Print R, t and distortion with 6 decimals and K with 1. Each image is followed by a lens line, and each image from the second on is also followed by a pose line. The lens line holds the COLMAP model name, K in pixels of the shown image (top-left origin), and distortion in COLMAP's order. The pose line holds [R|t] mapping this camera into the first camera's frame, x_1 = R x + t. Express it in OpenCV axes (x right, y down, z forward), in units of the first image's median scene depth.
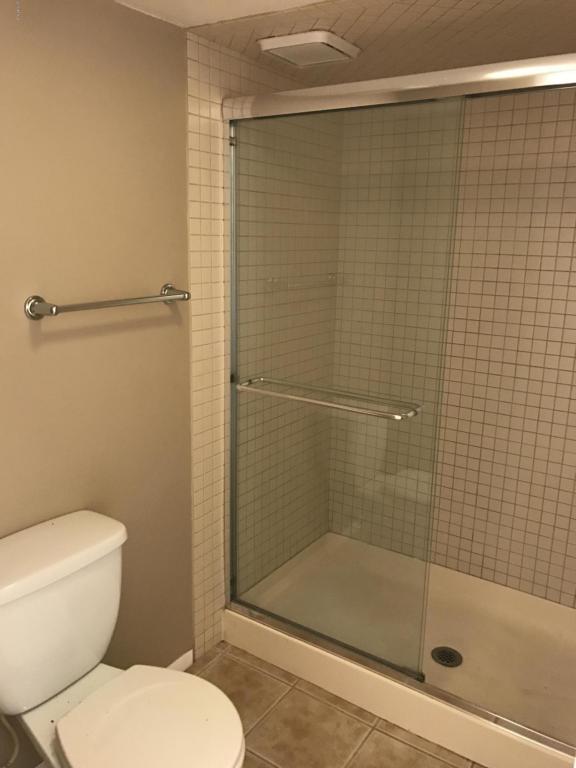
lens RADIAL K [[633.8, 0, 294.1], [0, 633.8, 383.6], [0, 0, 1]] dist [0.054337, -0.060067]
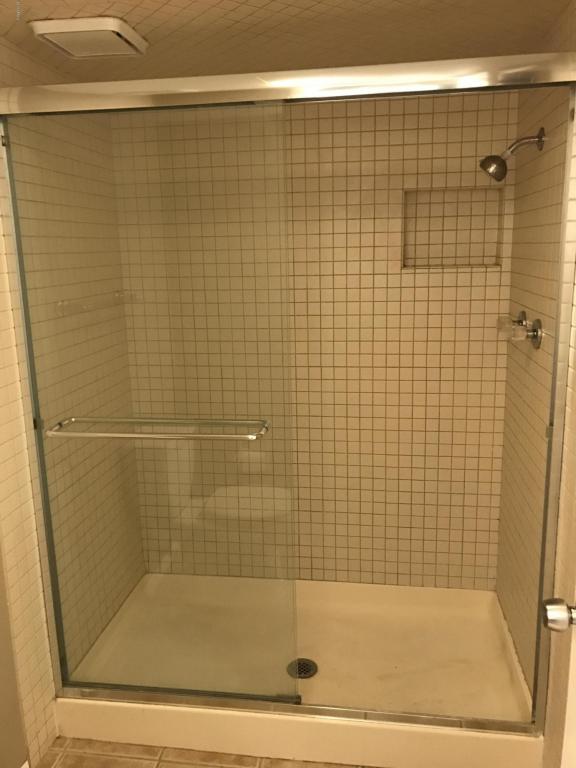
lens RADIAL K [[633.8, 0, 287.5], [0, 633.8, 384.6], [0, 0, 1]] dist [0.054337, -0.060067]
pose [[0.896288, -0.132428, 0.423239, -0.141379], [0.139027, 0.990169, 0.015399, -0.025123], [-0.421118, 0.045039, 0.905887, 0.096292]]
